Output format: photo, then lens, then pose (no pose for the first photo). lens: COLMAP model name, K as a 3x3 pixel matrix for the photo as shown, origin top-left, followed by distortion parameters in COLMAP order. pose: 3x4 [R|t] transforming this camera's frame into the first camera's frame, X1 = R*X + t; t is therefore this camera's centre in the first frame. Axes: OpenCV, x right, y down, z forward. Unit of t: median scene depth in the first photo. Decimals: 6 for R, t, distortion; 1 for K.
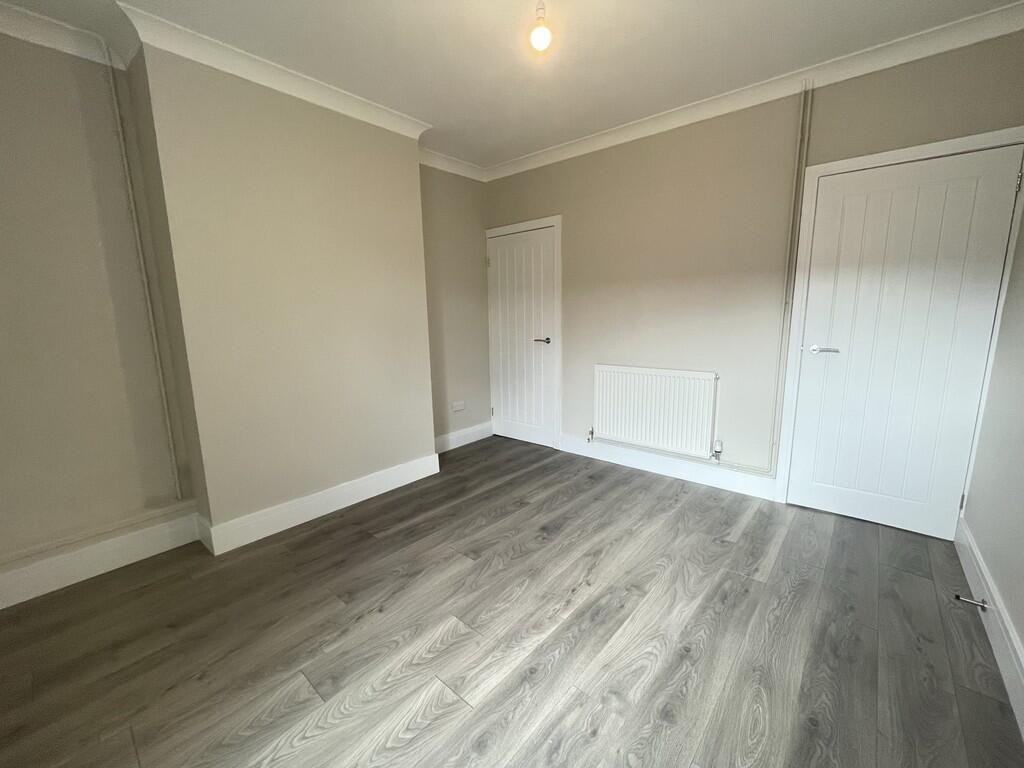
lens RADIAL K [[418.2, 0, 508.1], [0, 418.2, 385.3], [0, 0, 1]] dist [-0.001851, -0.000425]
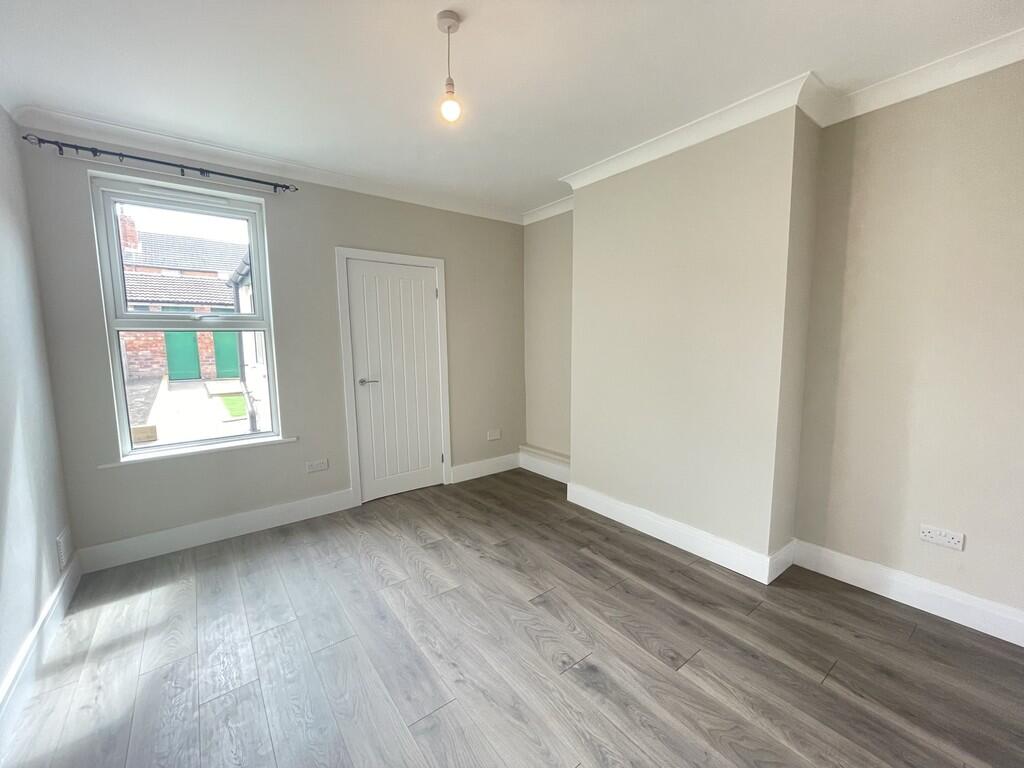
lens RADIAL K [[418.2, 0, 515.3], [0, 418.2, 383.3], [0, 0, 1]] dist [-0.001851, -0.000425]
pose [[-0.191671, 0.127965, -0.973081, 0.835333], [-0.154279, 0.975209, 0.158633, -0.245149], [0.969257, 0.180532, -0.167177, 1.037738]]
